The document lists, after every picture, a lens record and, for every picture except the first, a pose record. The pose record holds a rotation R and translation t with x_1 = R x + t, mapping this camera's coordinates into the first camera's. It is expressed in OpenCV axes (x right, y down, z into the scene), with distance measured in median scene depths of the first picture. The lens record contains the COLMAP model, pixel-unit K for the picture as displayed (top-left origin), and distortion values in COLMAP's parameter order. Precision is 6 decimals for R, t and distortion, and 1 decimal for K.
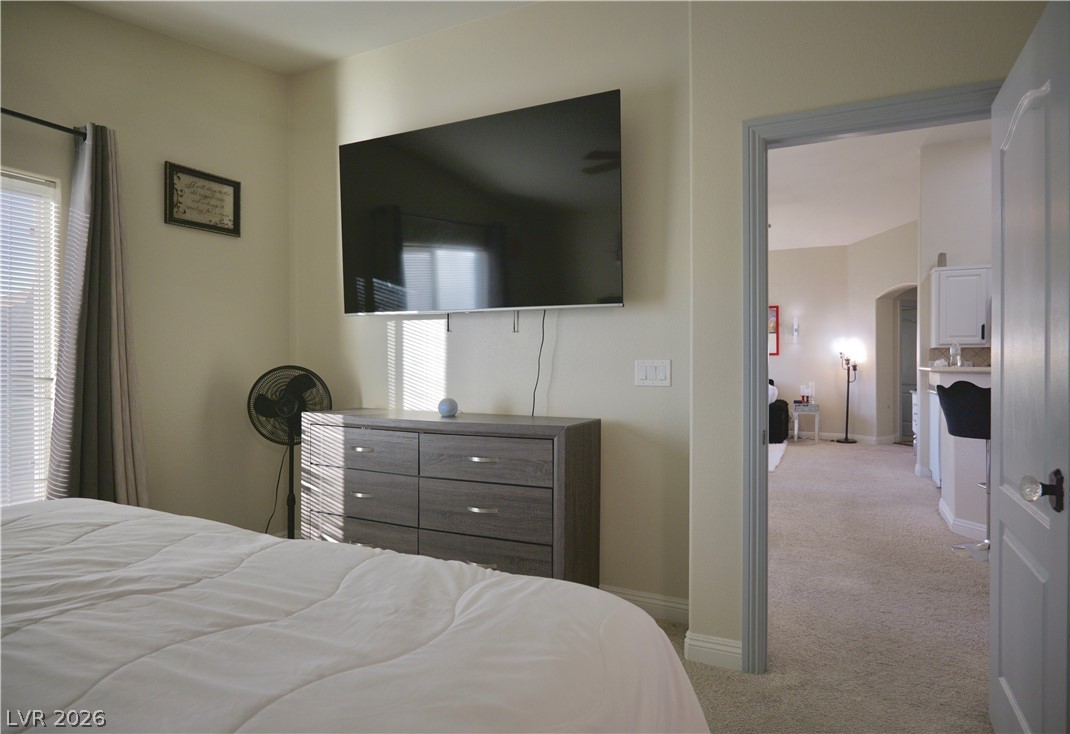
lens RADIAL K [[587.2, 0, 544.2], [0, 587.2, 366.2], [0, 0, 1]] dist [-0.021912, 0.000311]
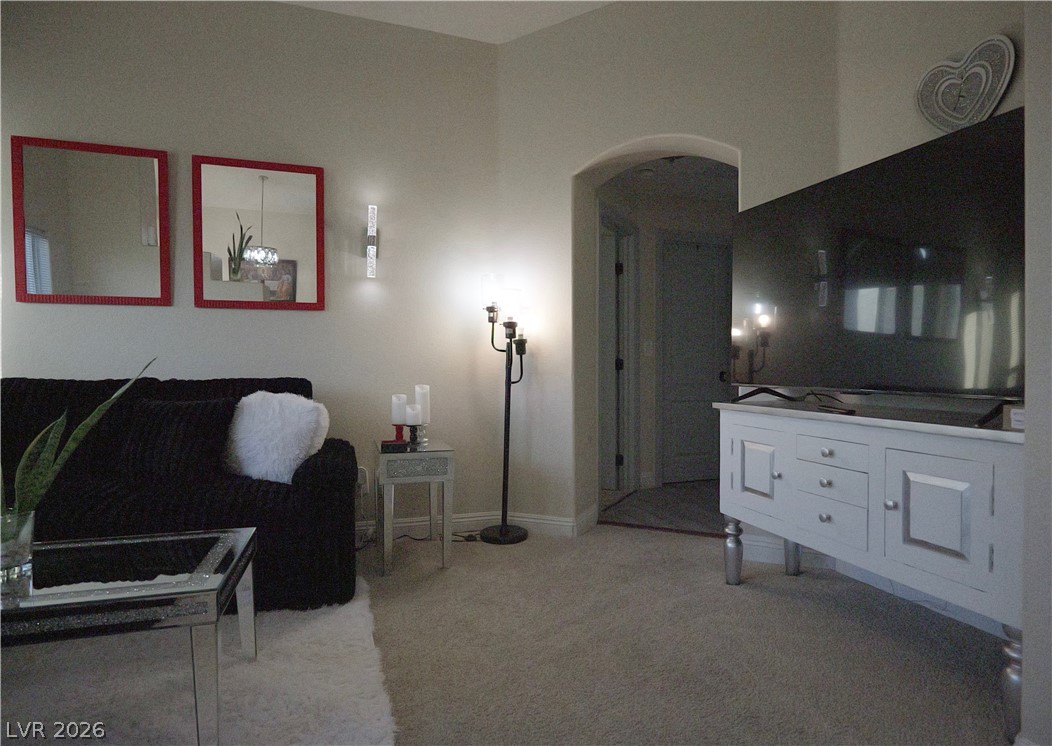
lens RADIAL K [[586.2, 0, 565.6], [0, 586.2, 372.3], [0, 0, 1]] dist [-0.018066, 0.005161]
pose [[0.670287, -0.004025, 0.742091, 0.254501], [0.000285, 0.999987, 0.005167, 0.017752], [-0.742102, -0.003252, 0.670280, 0.705742]]
